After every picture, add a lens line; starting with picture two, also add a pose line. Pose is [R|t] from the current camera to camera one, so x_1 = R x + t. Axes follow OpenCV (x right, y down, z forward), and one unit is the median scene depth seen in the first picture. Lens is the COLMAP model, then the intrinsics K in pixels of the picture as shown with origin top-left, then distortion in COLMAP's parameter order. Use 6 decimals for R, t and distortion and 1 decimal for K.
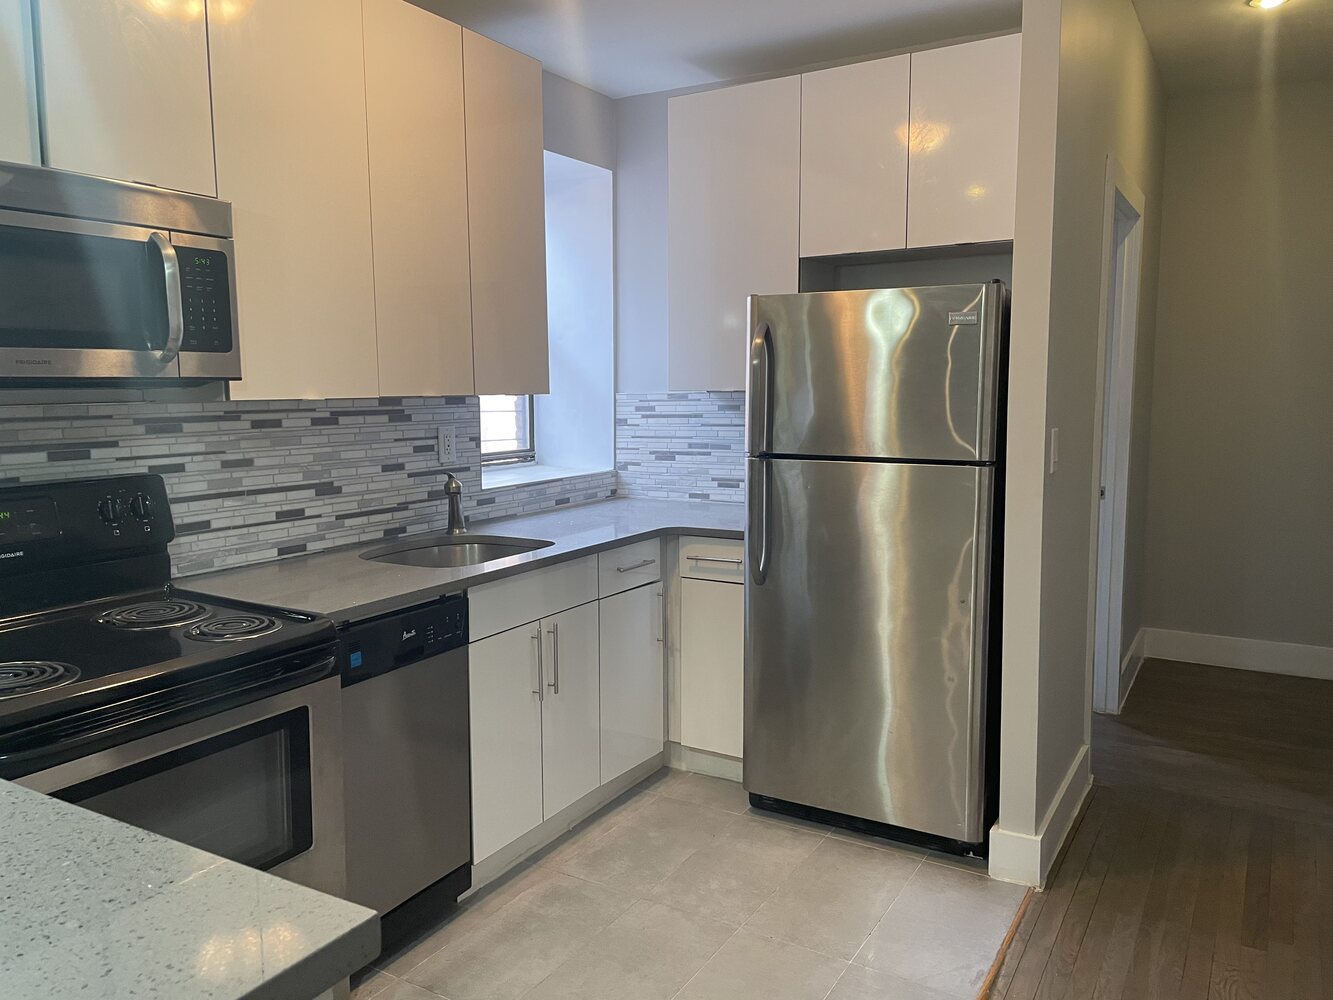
lens RADIAL K [[993.0, 0, 666.8], [0, 993.0, 502.0], [0, 0, 1]] dist [0.003502, -0.027218]
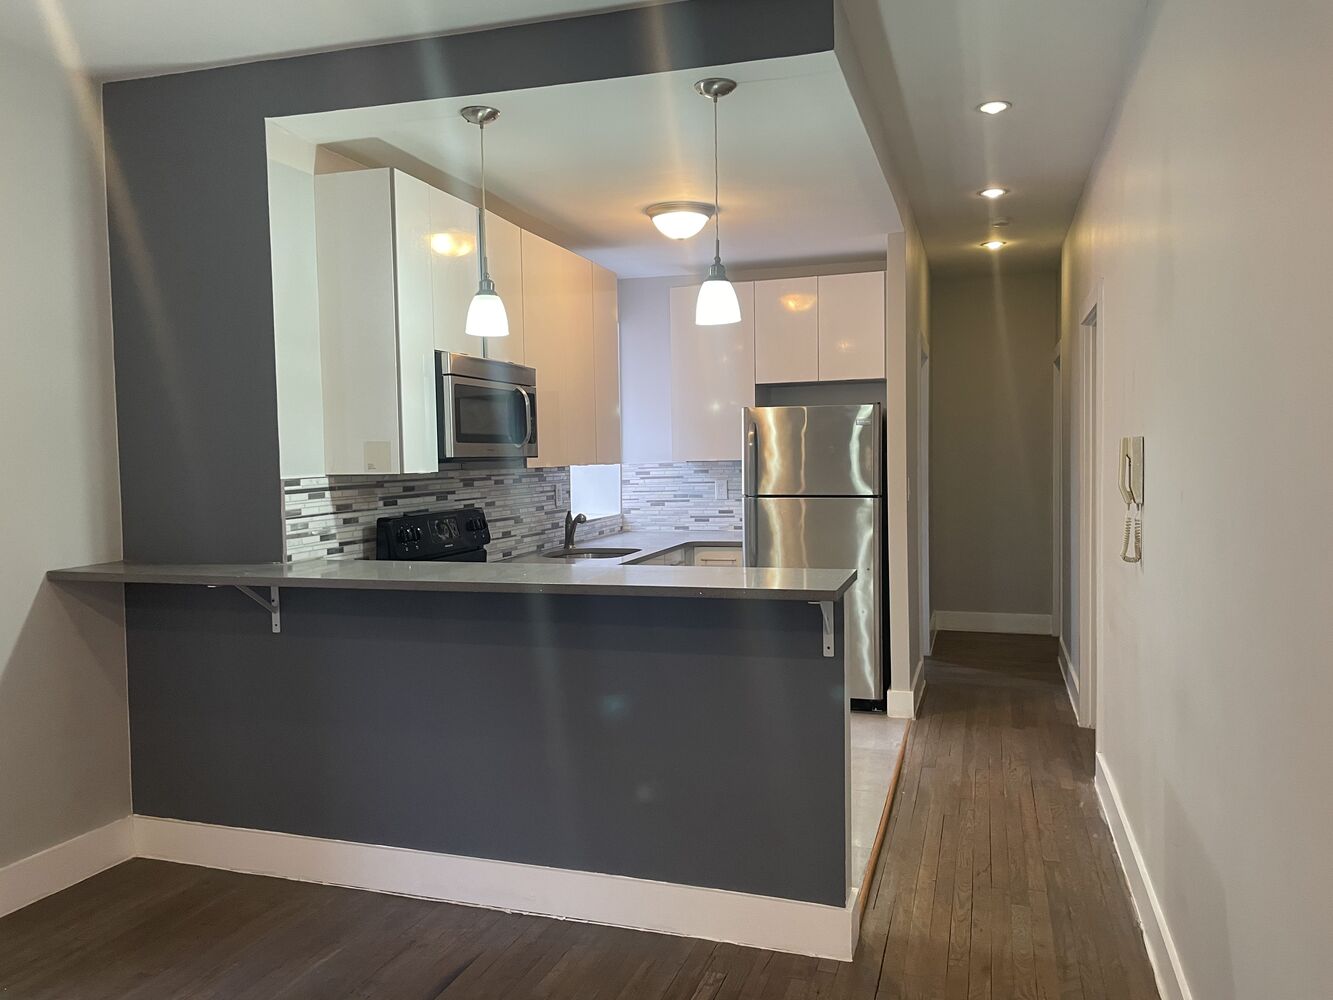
lens RADIAL K [[993.0, 0, 664.2], [0, 993.0, 498.0], [0, 0, 1]] dist [0.003502, -0.027218]
pose [[0.973717, -0.019755, 0.226902, -0.456276], [0.037026, 0.996709, -0.072115, 0.077307], [-0.224730, 0.078620, 0.971244, -0.687886]]
